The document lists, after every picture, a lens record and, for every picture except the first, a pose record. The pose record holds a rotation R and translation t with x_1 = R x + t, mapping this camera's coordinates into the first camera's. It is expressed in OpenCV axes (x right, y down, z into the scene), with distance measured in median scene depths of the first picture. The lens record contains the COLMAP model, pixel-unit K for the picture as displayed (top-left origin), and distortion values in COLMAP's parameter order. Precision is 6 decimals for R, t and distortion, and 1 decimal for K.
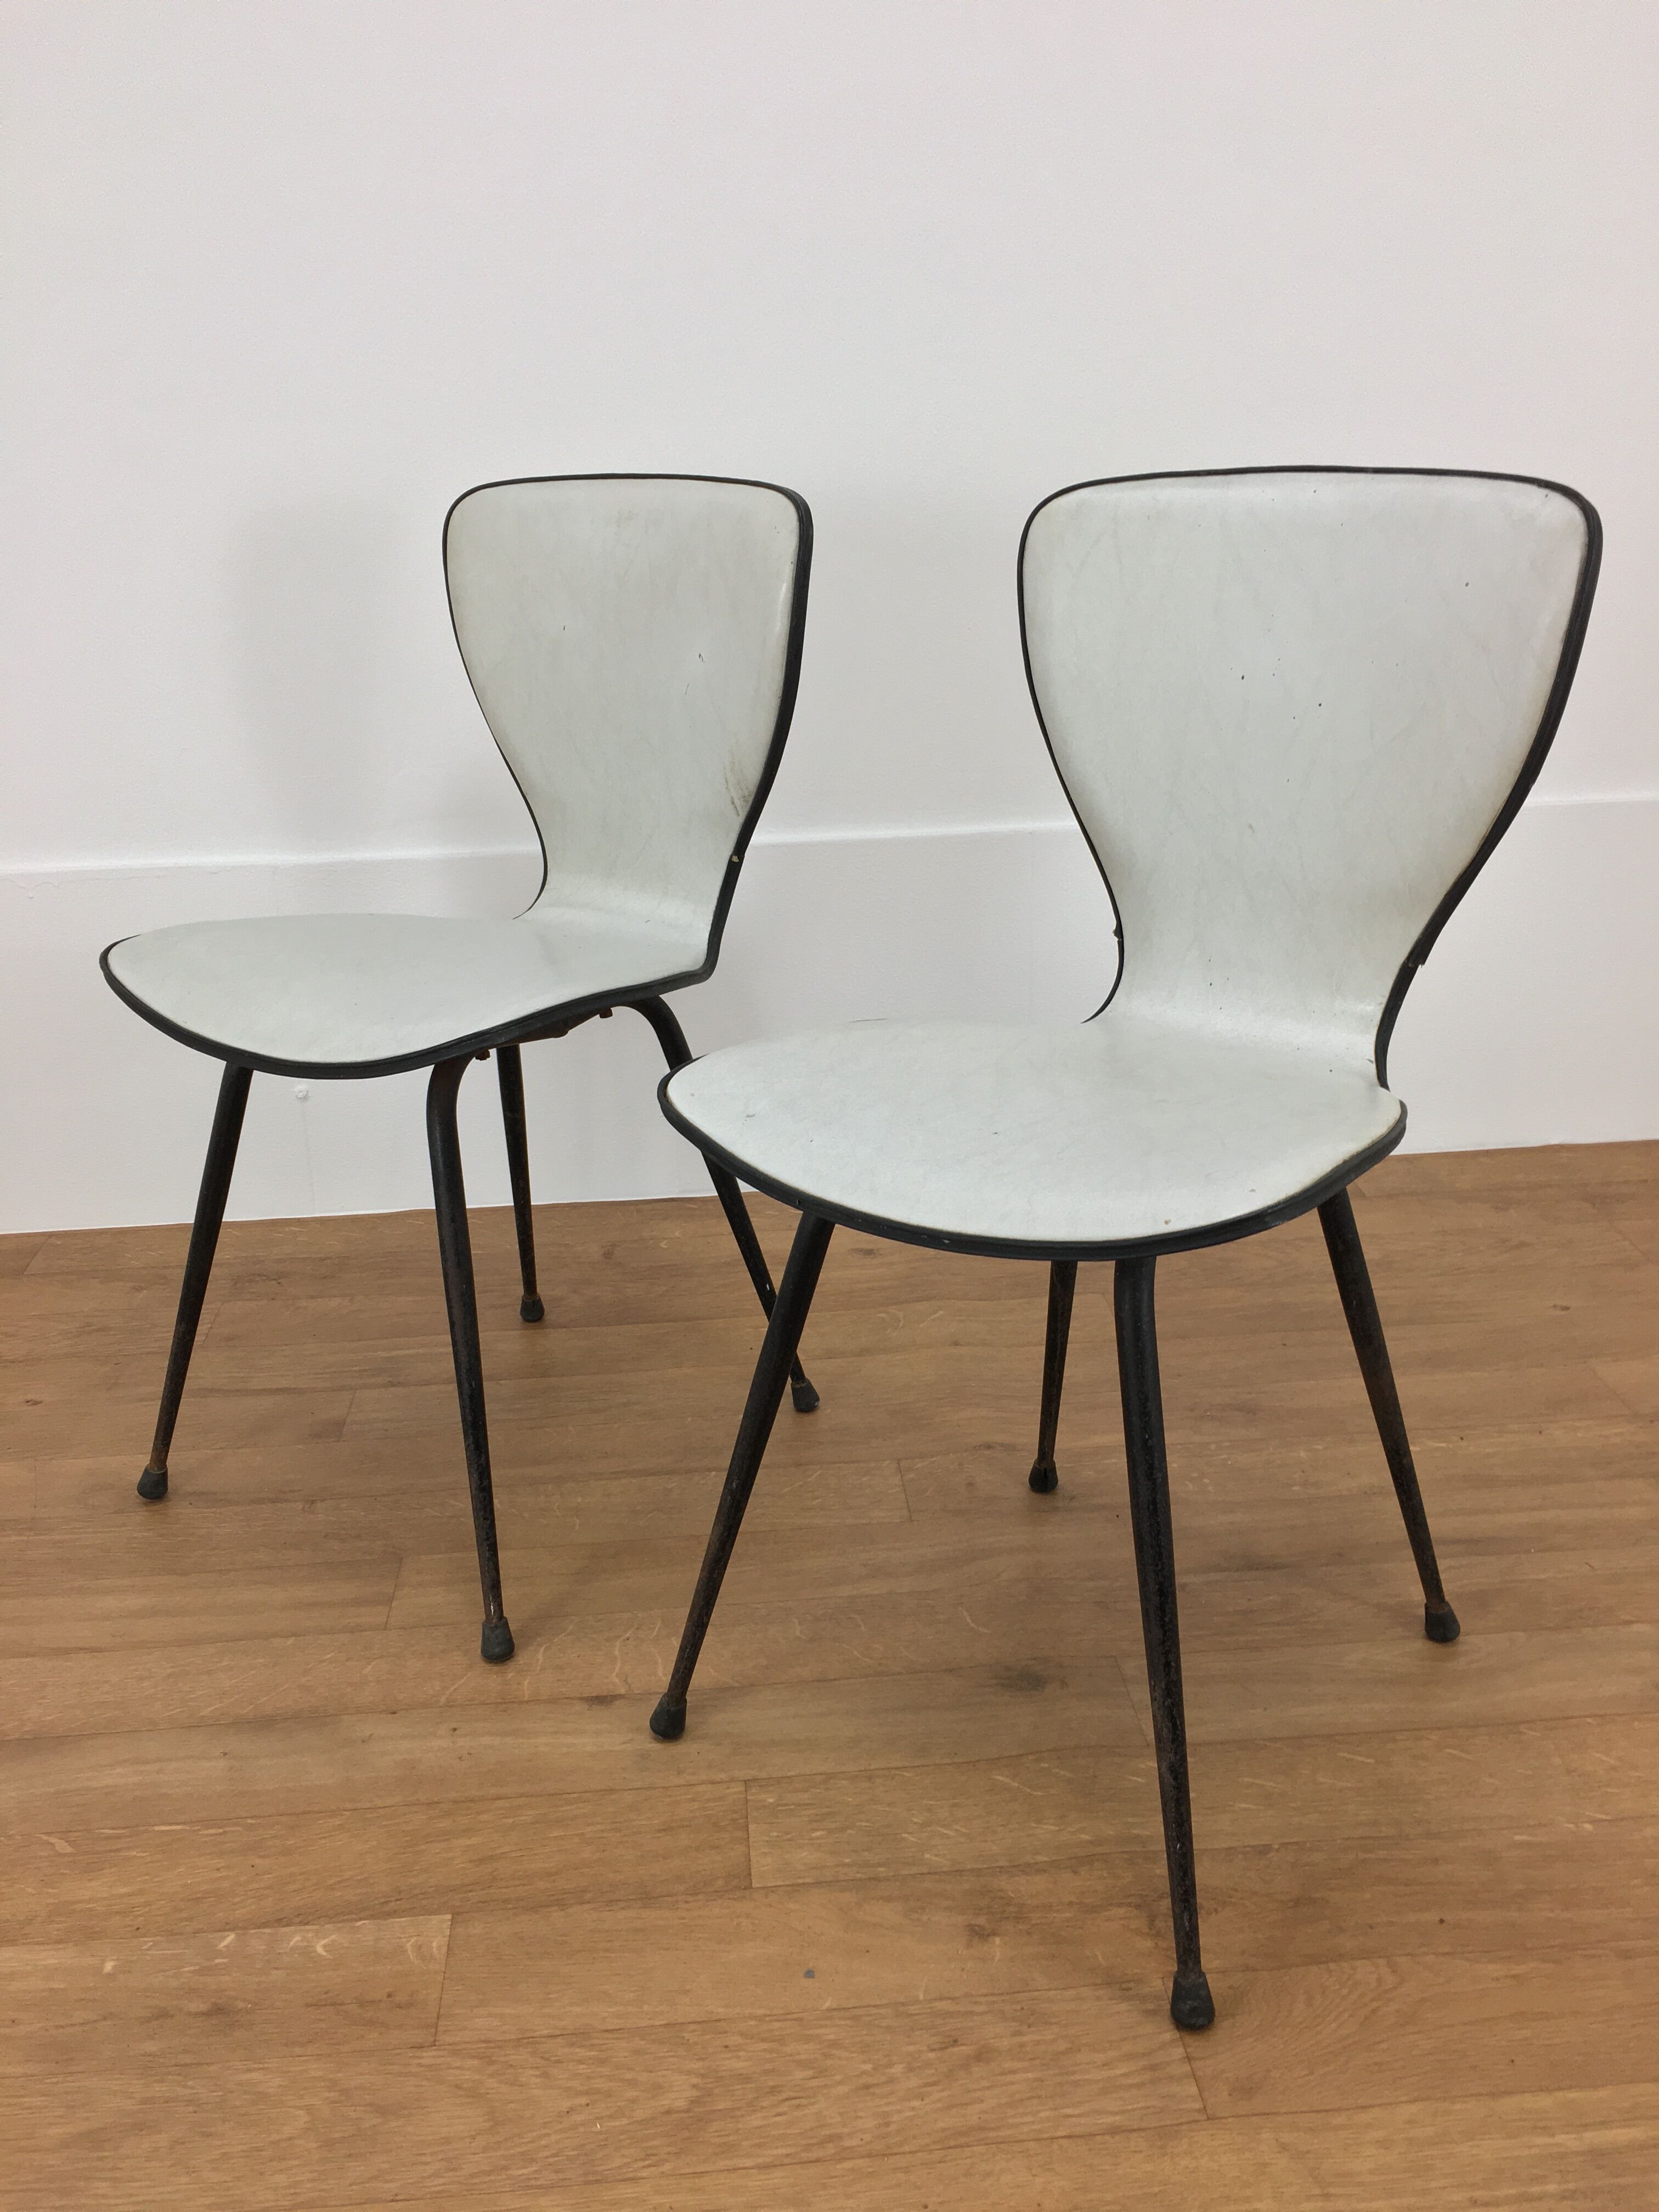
lens RADIAL K [[1873.3, 0, 825.3], [0, 1873.3, 1093.7], [0, 0, 1]] dist [0.073802, -0.124662]
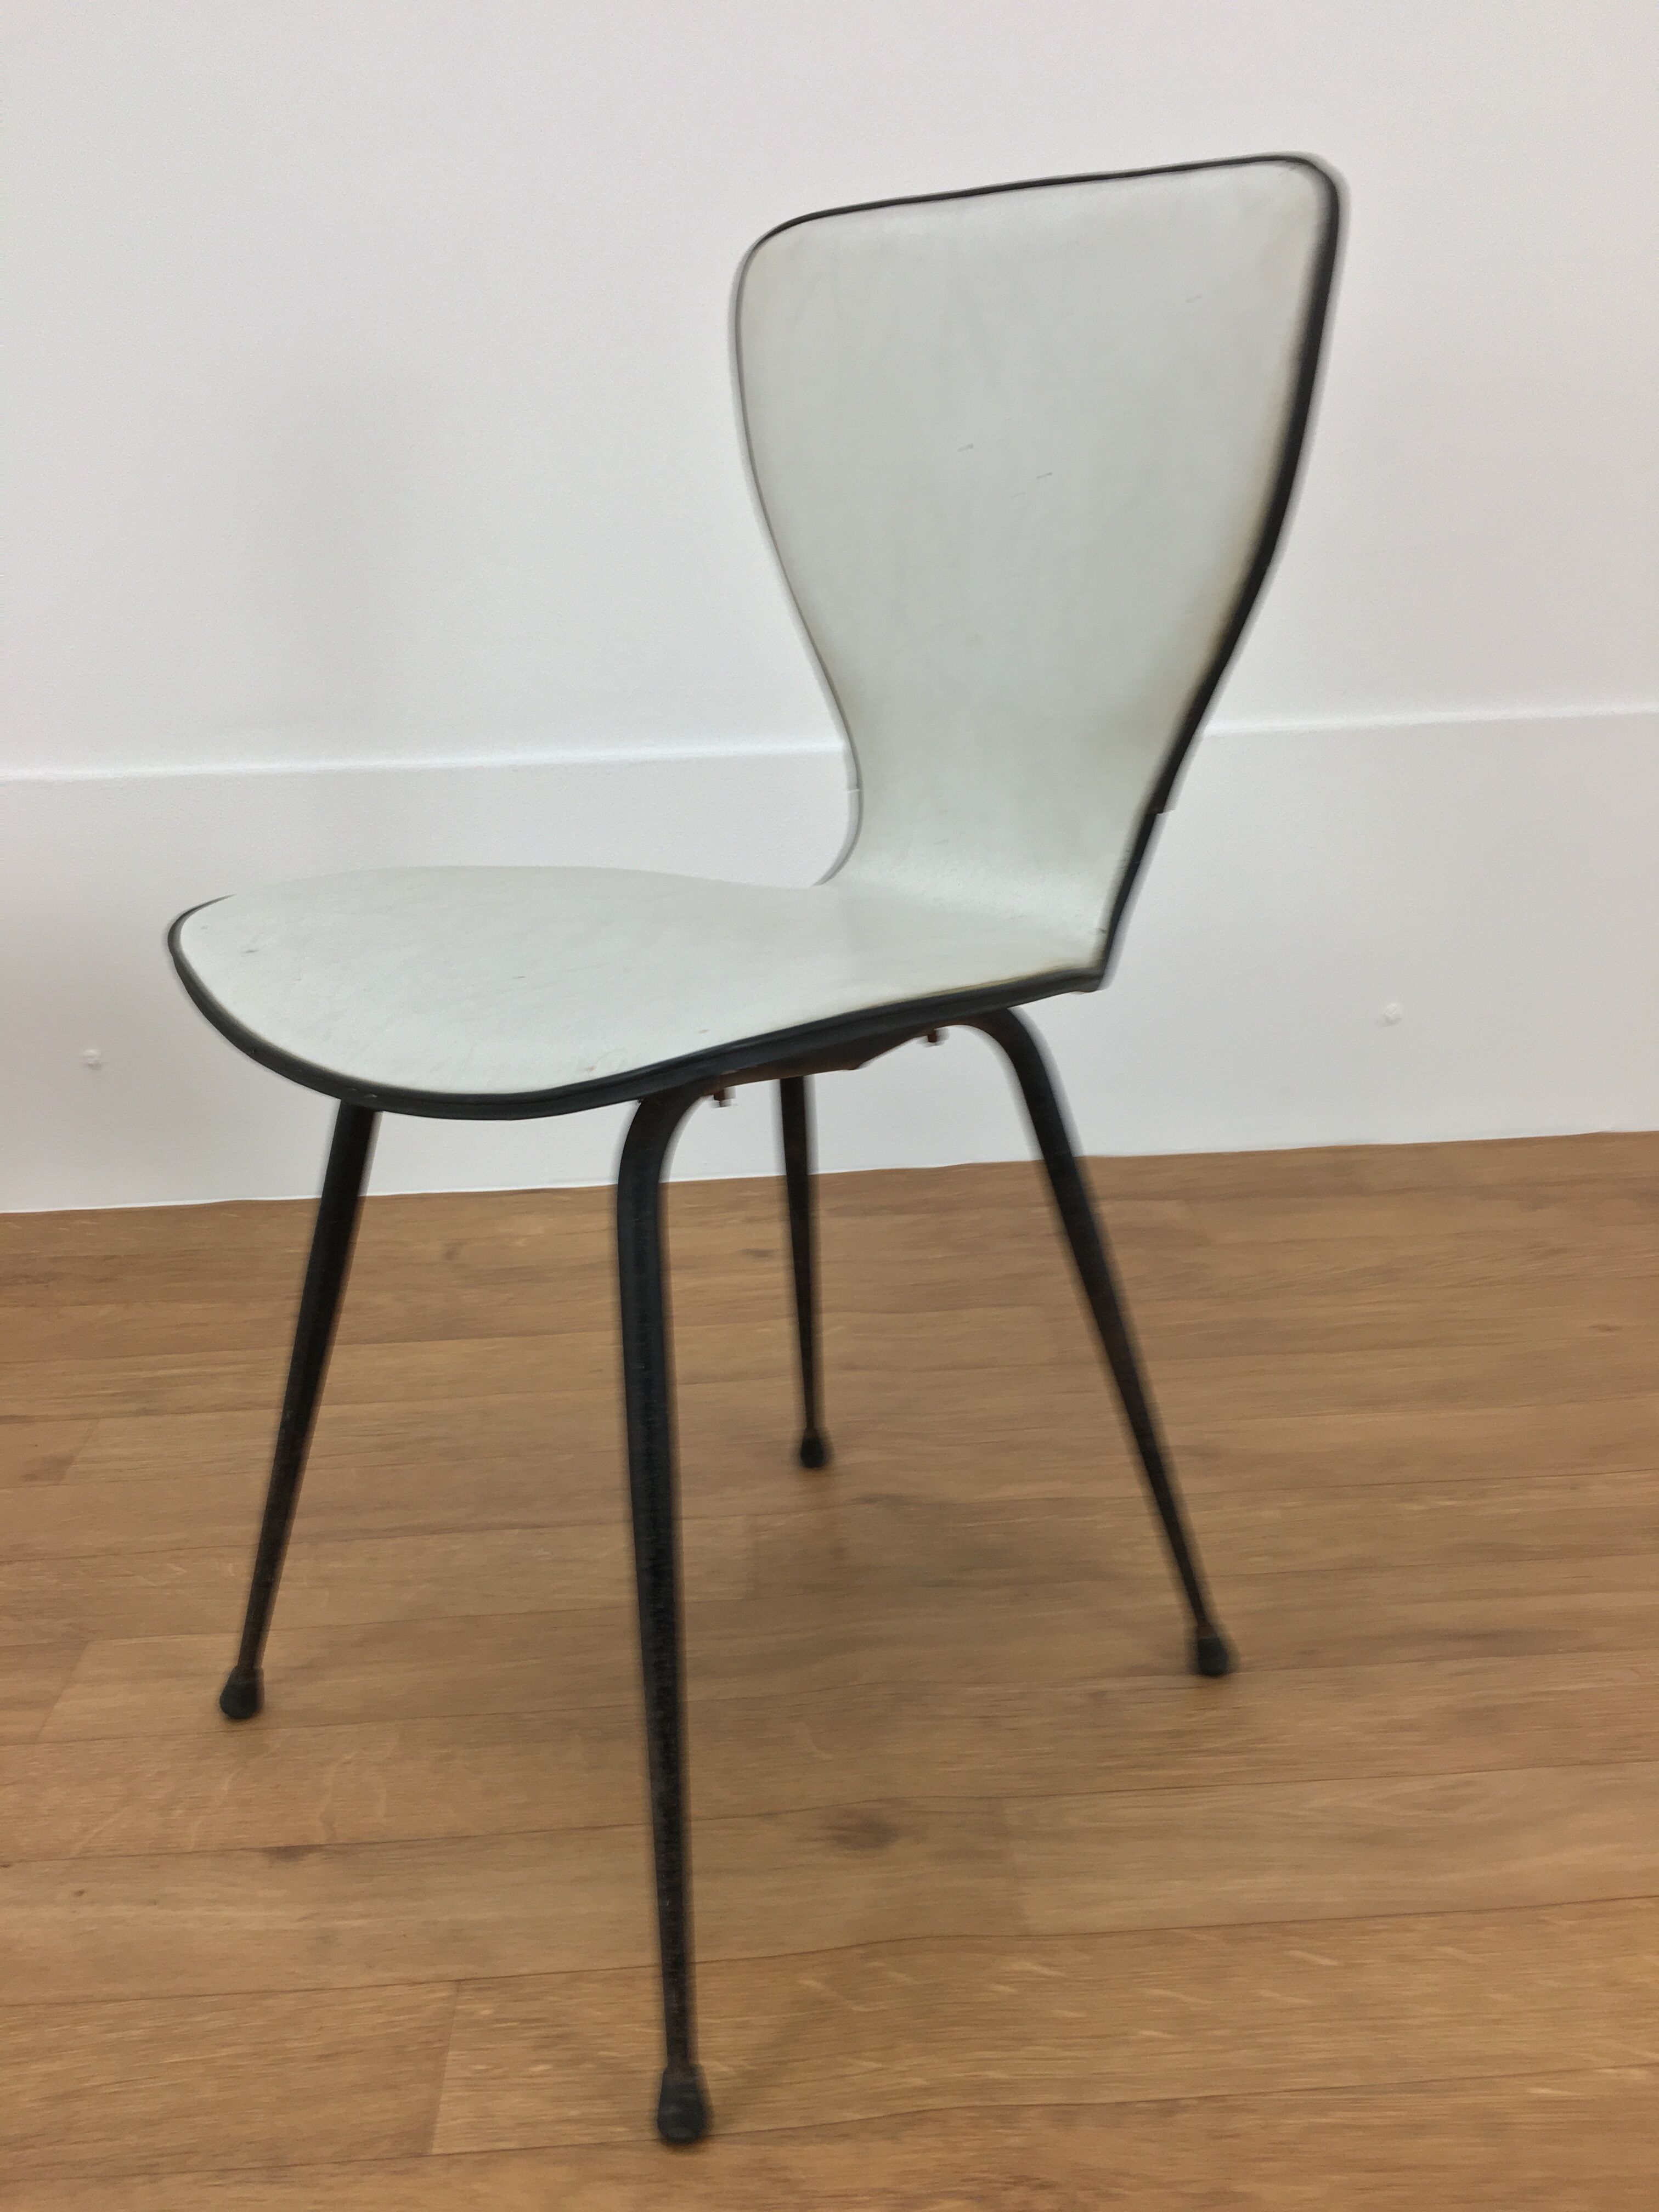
lens RADIAL K [[1873.3, 0, 831.2], [0, 1873.3, 1072.5], [0, 0, 1]] dist [0.073802, -0.124662]
pose [[0.999802, 0.006042, -0.018983, 0.103259], [-0.006404, 0.999798, -0.019041, 0.030305], [0.018864, 0.019158, 0.999638, 0.259598]]
